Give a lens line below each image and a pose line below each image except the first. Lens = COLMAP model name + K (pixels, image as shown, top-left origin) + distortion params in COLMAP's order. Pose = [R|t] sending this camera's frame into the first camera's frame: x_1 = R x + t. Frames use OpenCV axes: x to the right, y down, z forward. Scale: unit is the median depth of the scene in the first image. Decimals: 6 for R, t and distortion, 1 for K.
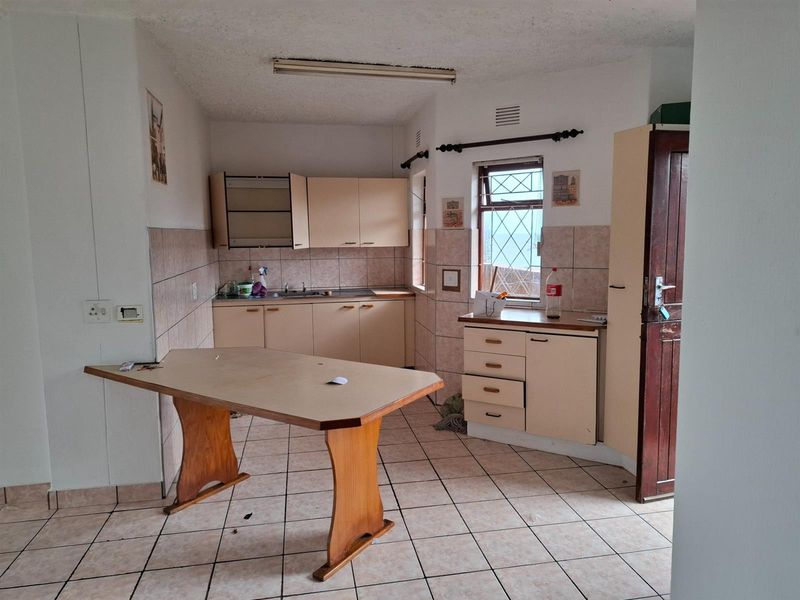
lens RADIAL K [[557.6, 0, 400.0], [0, 557.6, 300.0], [0, 0, 1]] dist [0.036230, -0.002592]
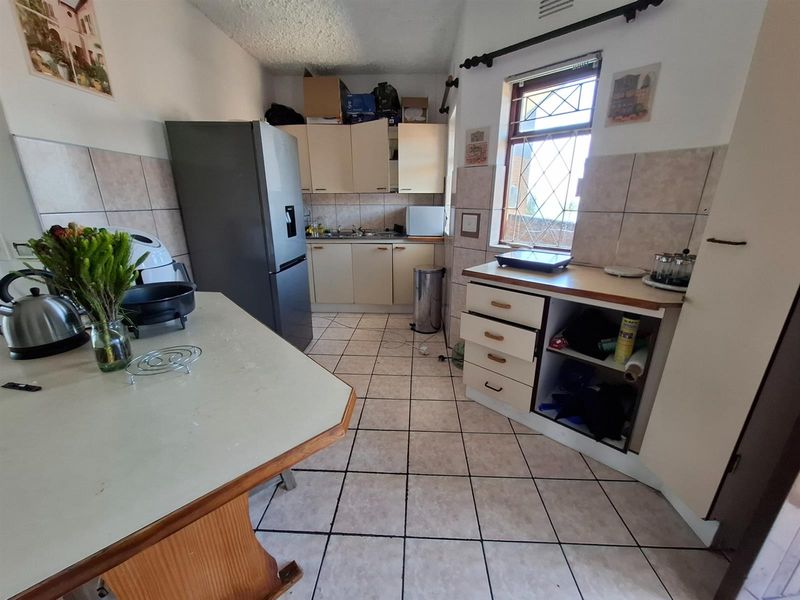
lens RADIAL K [[321.7, 0, 400.0], [0, 321.7, 300.0], [0, 0, 1]] dist [-0.006667, 0.000039]
pose [[0.972738, 0.081510, -0.217108, 0.119352], [-0.040601, 0.981594, 0.186614, -0.009502], [0.228323, -0.172712, 0.958144, 0.501025]]
